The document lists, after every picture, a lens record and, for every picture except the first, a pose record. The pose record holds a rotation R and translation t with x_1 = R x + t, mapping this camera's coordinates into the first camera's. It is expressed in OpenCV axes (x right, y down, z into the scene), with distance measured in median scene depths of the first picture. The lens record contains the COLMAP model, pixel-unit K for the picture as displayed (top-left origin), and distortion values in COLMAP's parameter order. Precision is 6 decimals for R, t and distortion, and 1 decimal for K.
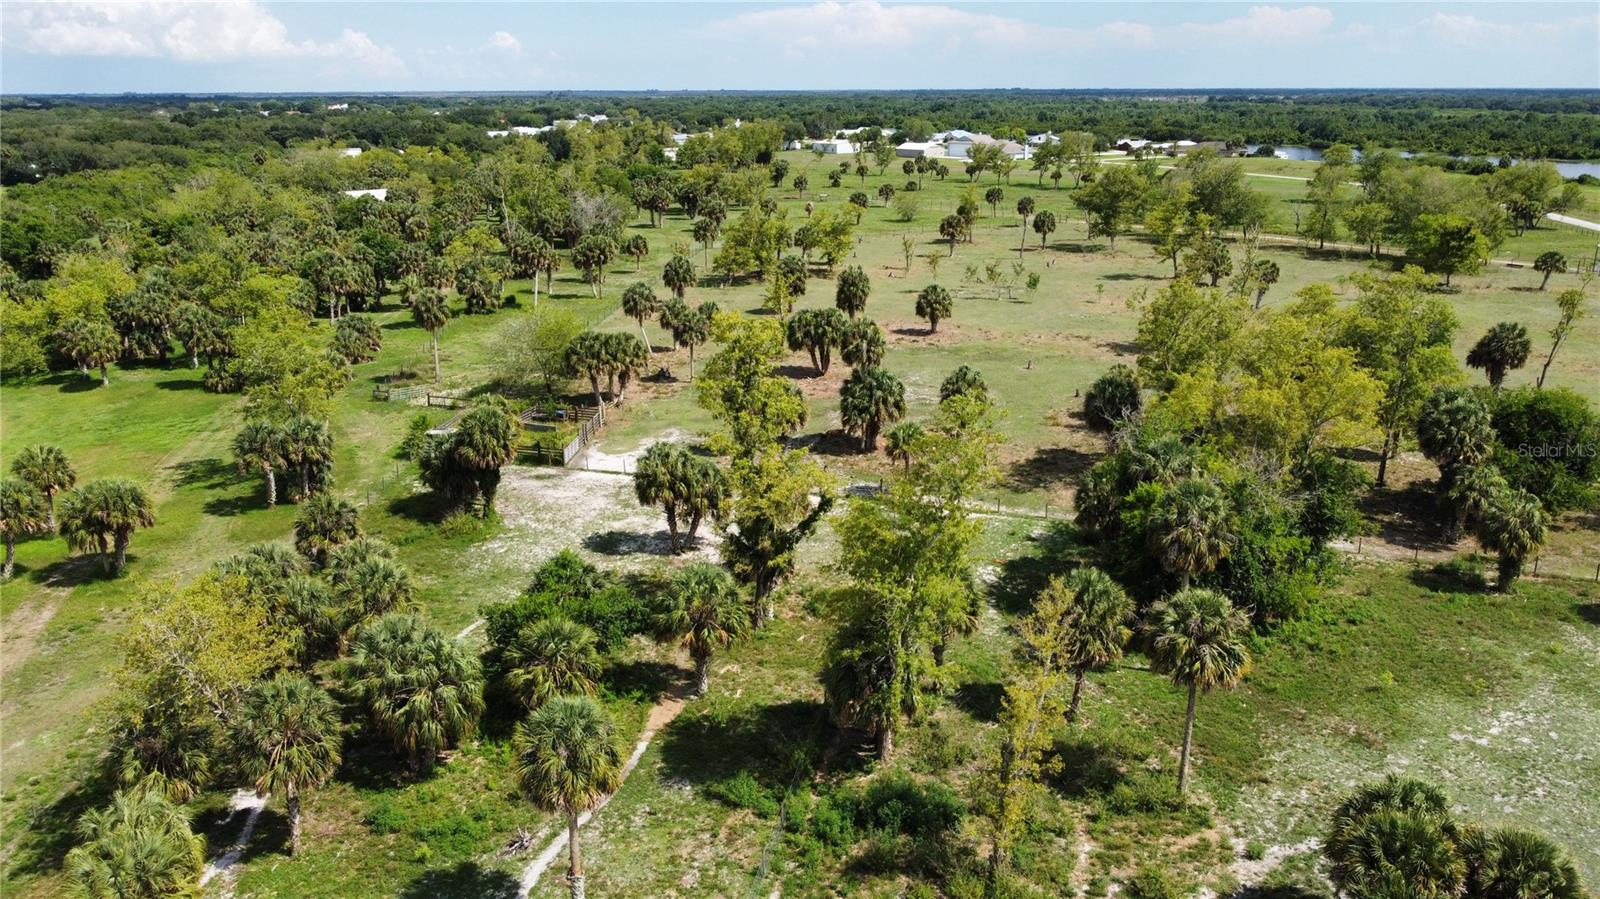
lens RADIAL K [[1219.0, 0, 794.6], [0, 1219.0, 452.1], [0, 0, 1]] dist [-0.004253, -0.007045]
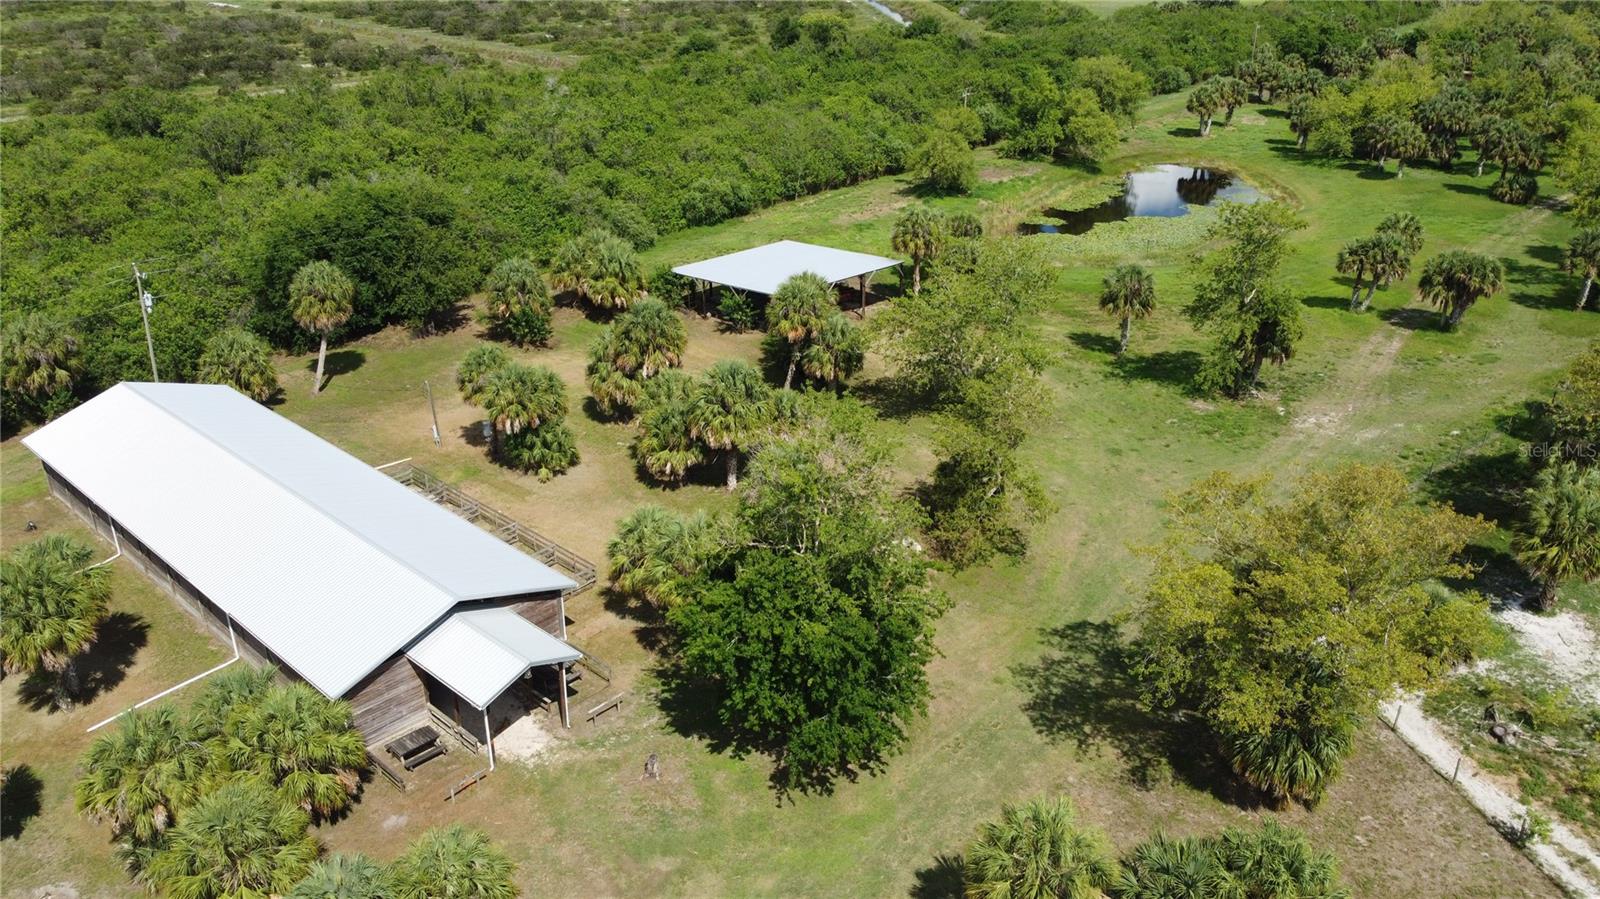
lens RADIAL K [[1219.0, 0, 794.6], [0, 1219.0, 452.1], [0, 0, 1]] dist [-0.004253, -0.007045]
pose [[0.641885, 0.320032, -0.696824, -0.058199], [-0.220334, 0.947396, 0.232150, 0.048823], [0.734463, 0.004521, 0.678633, -0.183580]]
